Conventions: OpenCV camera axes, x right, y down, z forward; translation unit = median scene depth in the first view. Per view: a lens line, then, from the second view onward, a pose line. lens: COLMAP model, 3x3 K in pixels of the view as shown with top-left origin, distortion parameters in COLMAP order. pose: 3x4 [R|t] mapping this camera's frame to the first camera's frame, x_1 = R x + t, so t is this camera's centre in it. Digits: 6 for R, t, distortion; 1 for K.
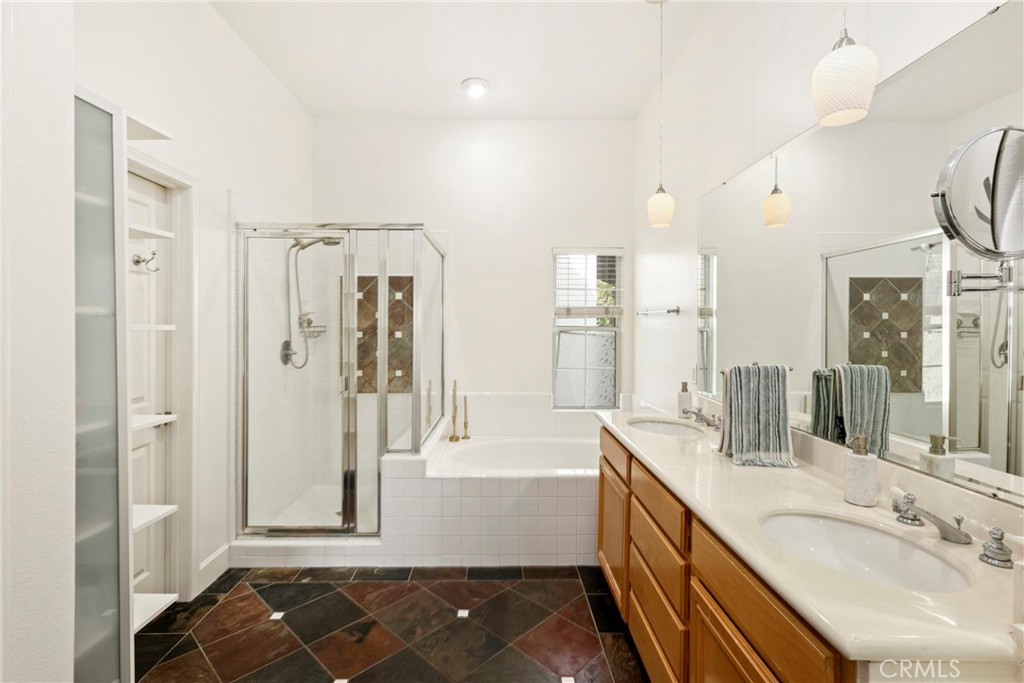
lens RADIAL K [[472.5, 0, 512.4], [0, 472.5, 330.5], [0, 0, 1]] dist [-0.000528, 0.001895]
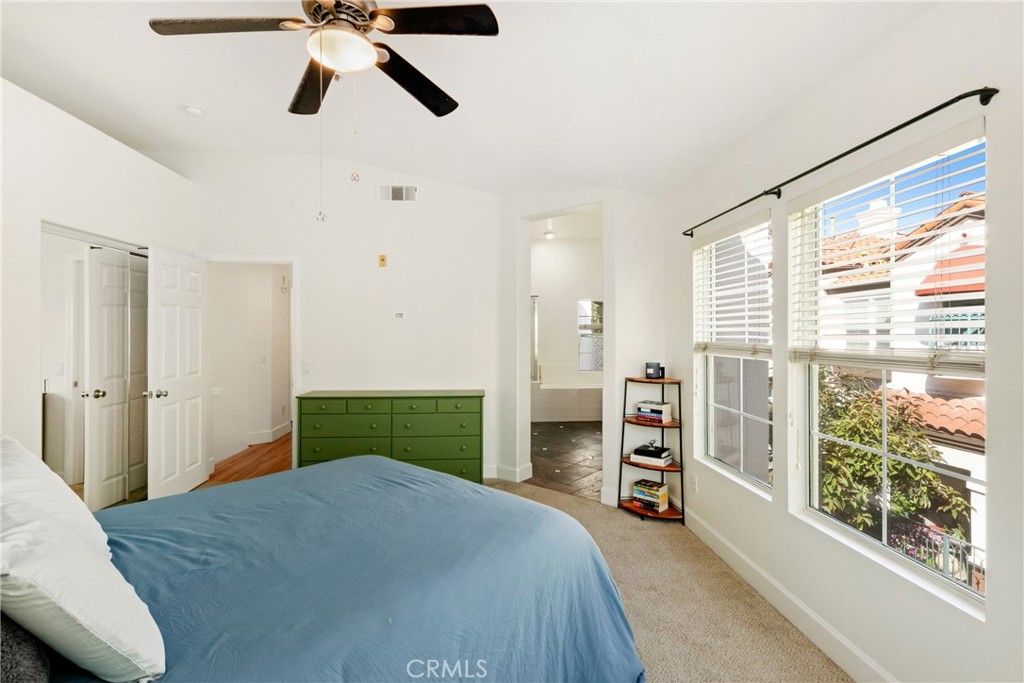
lens RADIAL K [[472.5, 0, 501.7], [0, 472.5, 338.1], [0, 0, 1]] dist [-0.000528, 0.001895]
pose [[0.996064, 0.000590, 0.088631, -0.663769], [-0.000218, 0.999991, -0.004203, 0.032872], [-0.088632, 0.004167, 0.996056, -1.722072]]
